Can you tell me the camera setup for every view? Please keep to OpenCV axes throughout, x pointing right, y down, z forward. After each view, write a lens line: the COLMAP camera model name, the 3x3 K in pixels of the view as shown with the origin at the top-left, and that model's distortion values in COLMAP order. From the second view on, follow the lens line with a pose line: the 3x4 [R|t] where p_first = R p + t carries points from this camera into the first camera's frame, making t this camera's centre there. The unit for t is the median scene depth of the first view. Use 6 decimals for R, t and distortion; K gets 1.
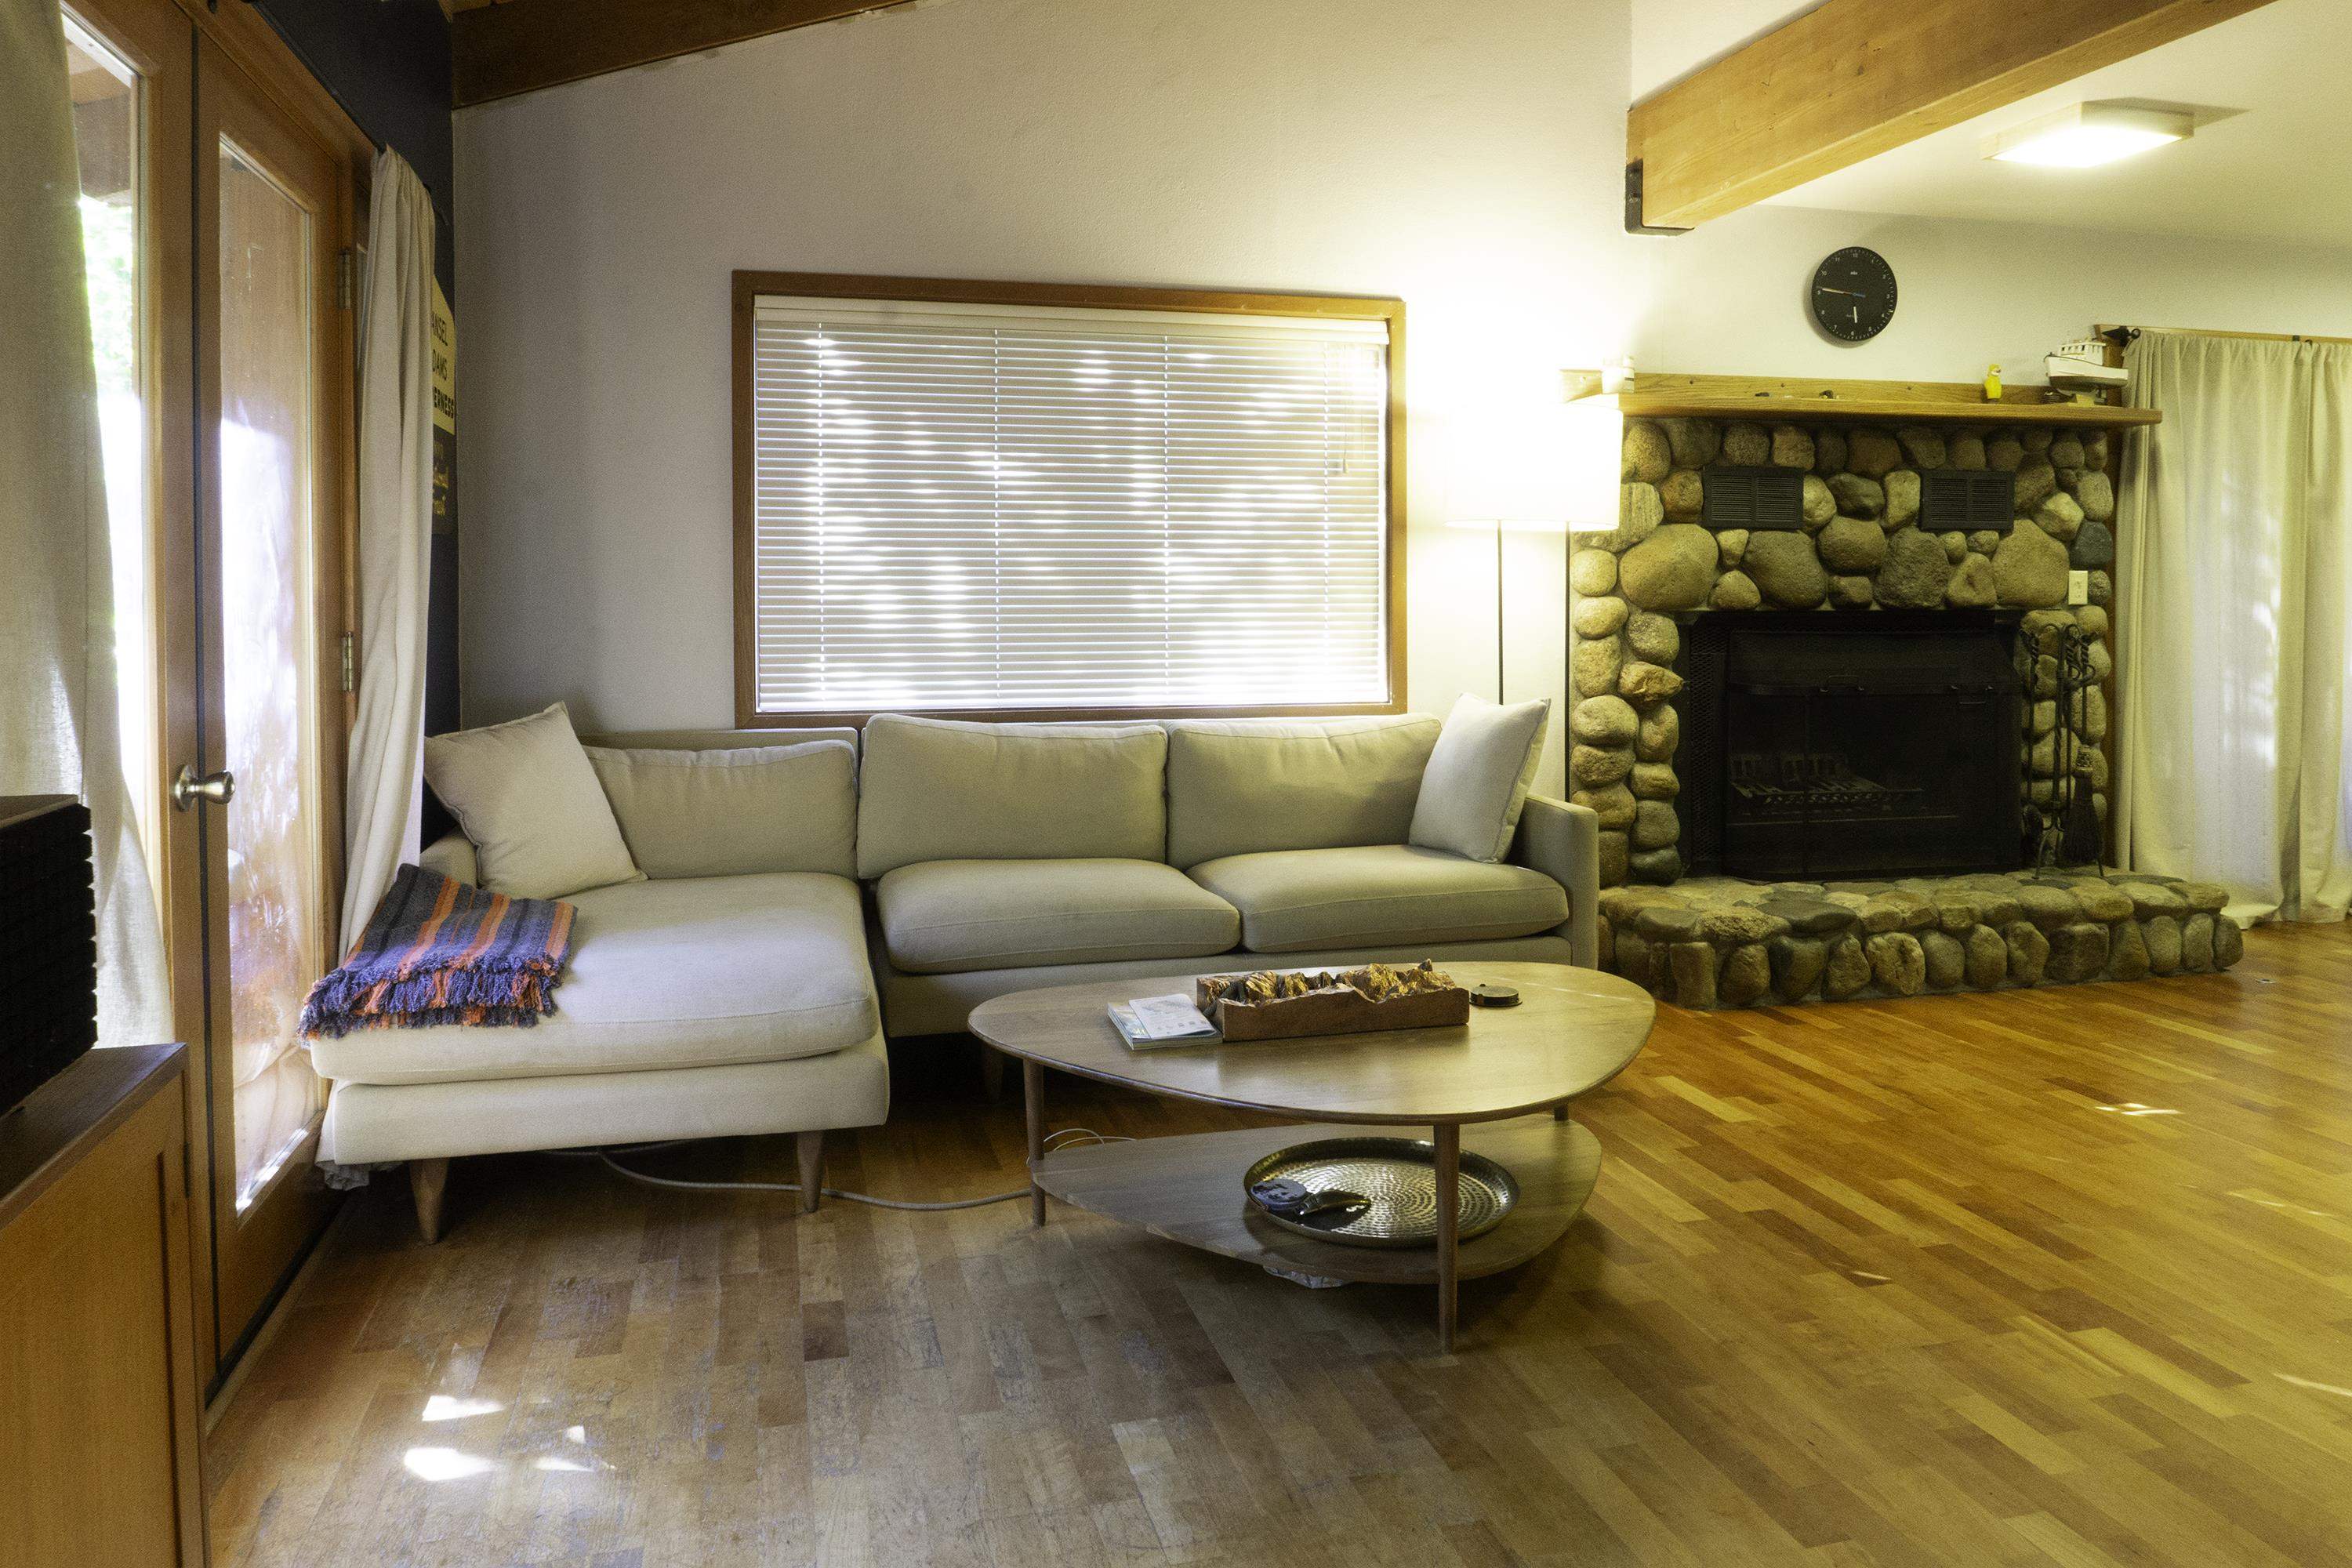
lens RADIAL K [[1601.1, 0, 1141.7], [0, 1601.1, 645.3], [0, 0, 1]] dist [-0.002845, 0.002639]
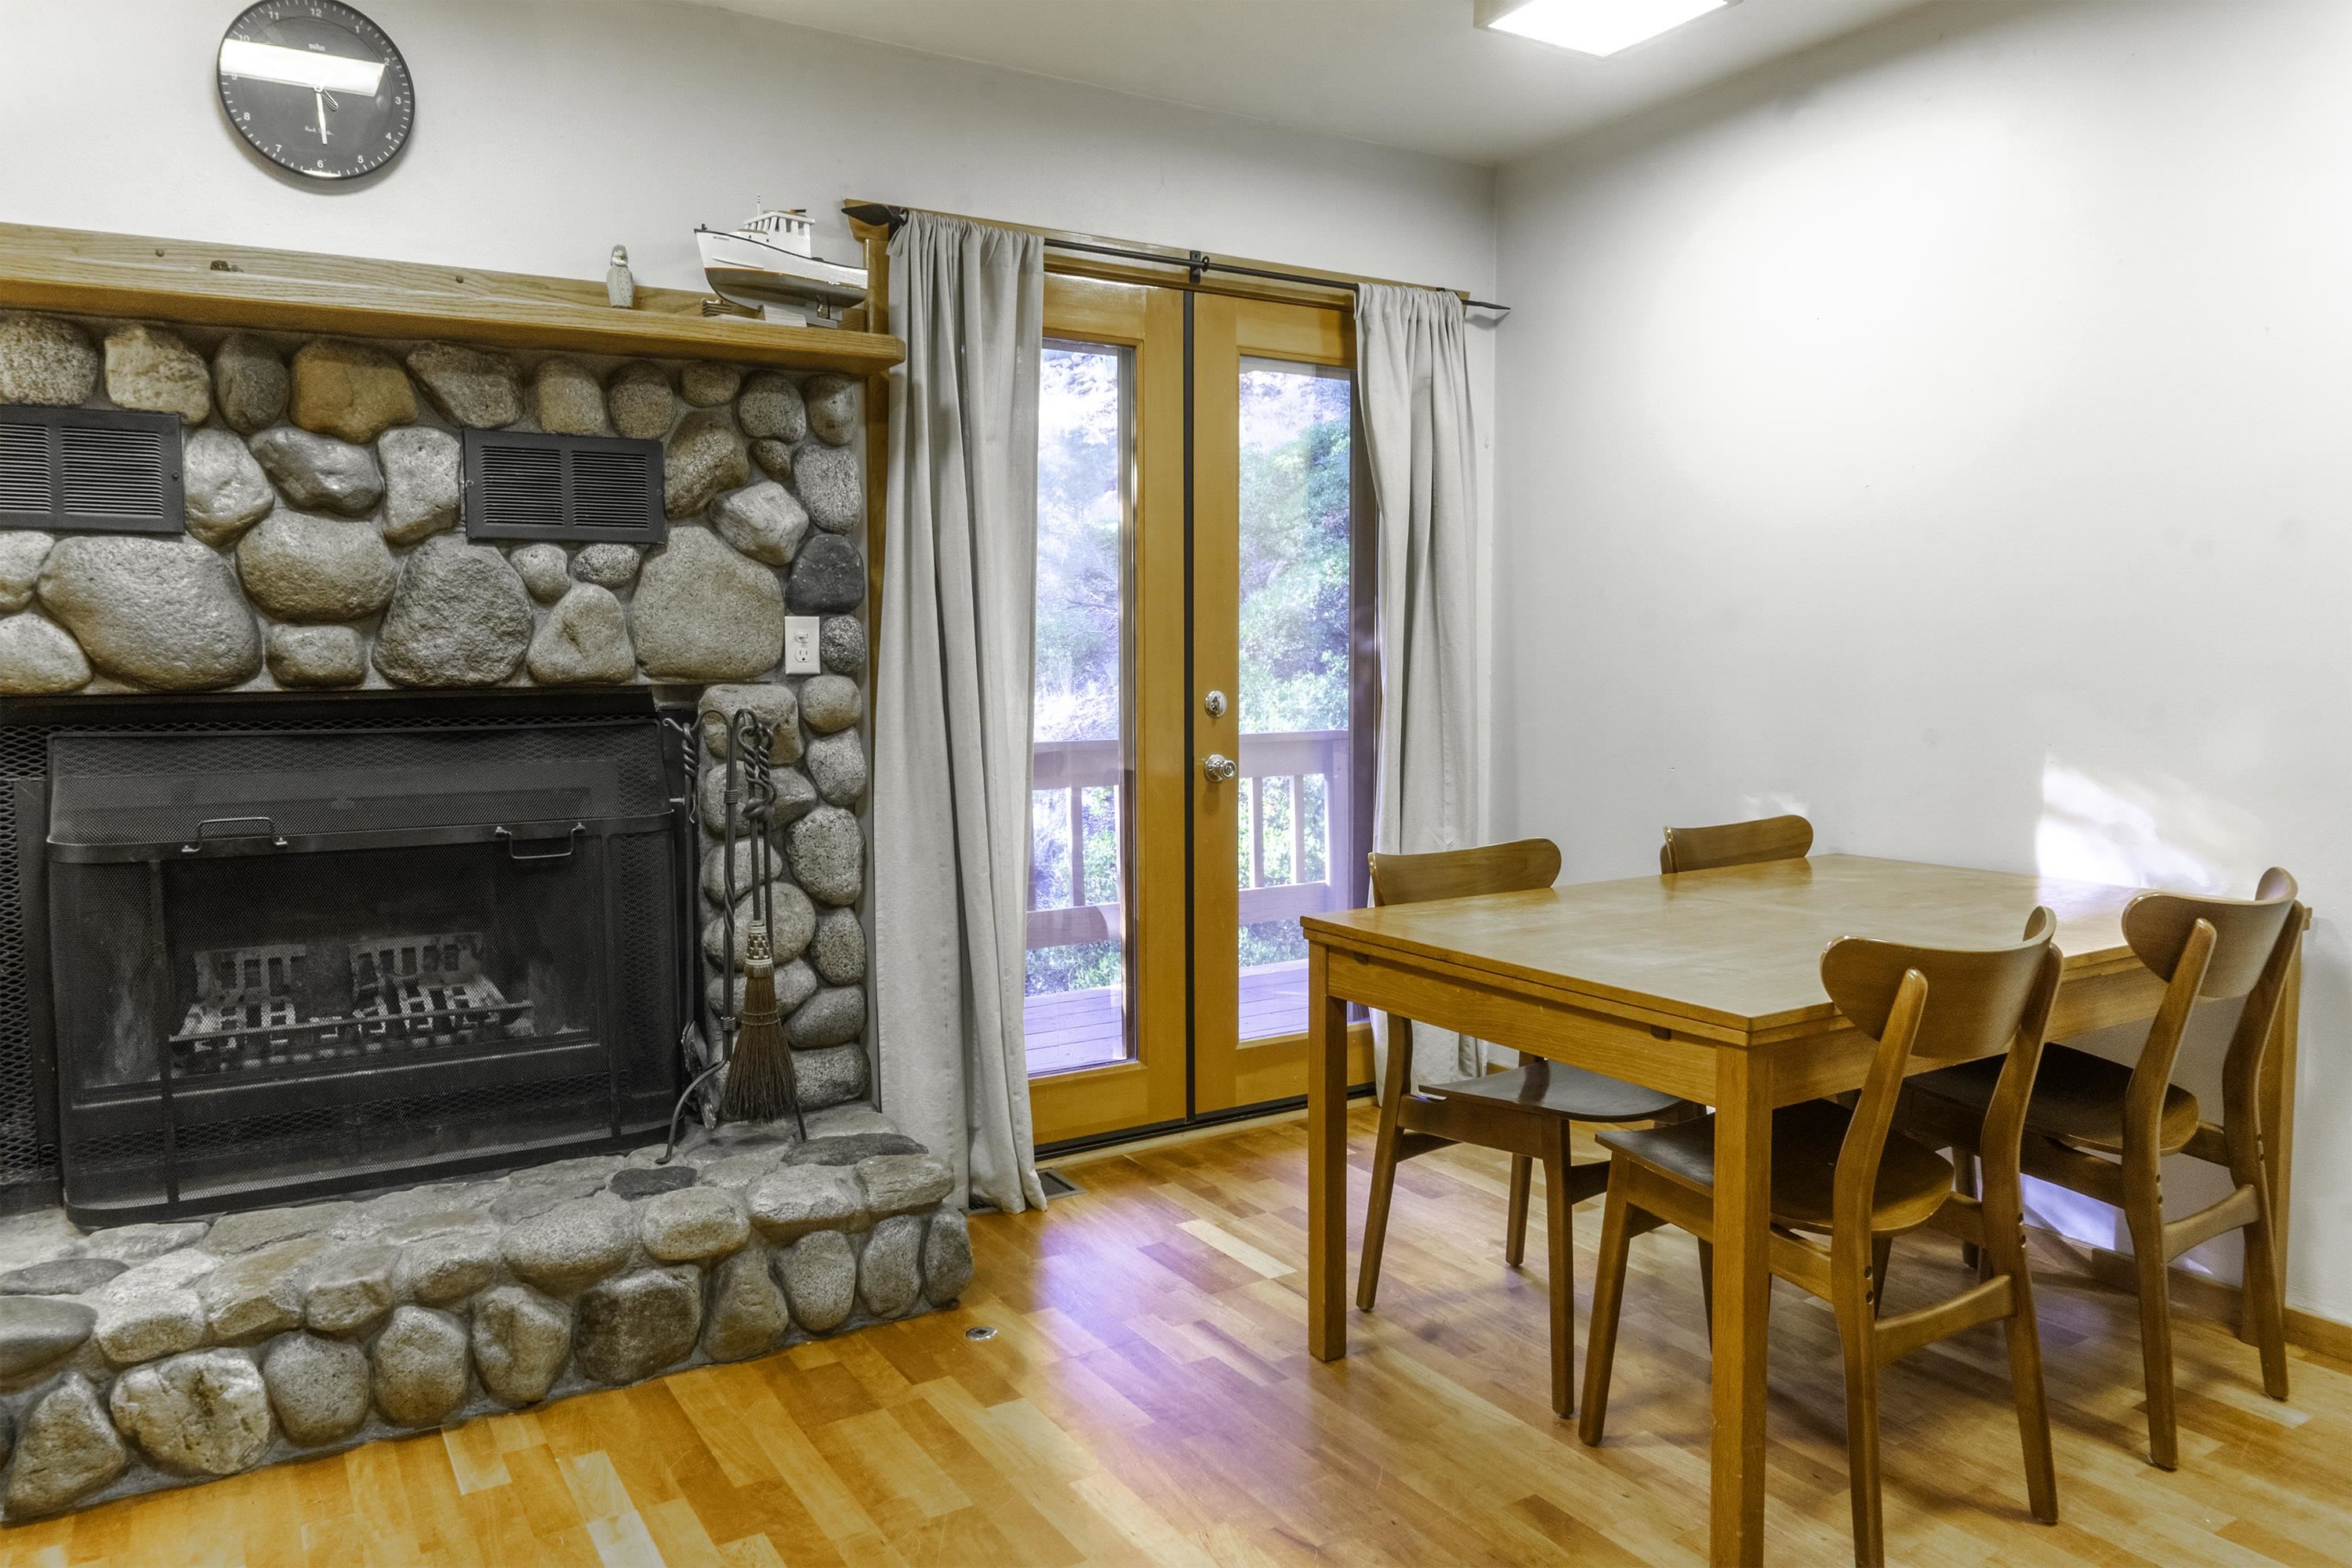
lens RADIAL K [[1601.1, 0, 1180.3], [0, 1601.1, 801.6], [0, 0, 1]] dist [-0.002845, 0.002639]
pose [[0.954388, -0.033158, 0.296721, 0.556832], [0.014296, 0.997749, 0.065513, -0.015650], [-0.298226, -0.058283, 0.952714, 0.405770]]
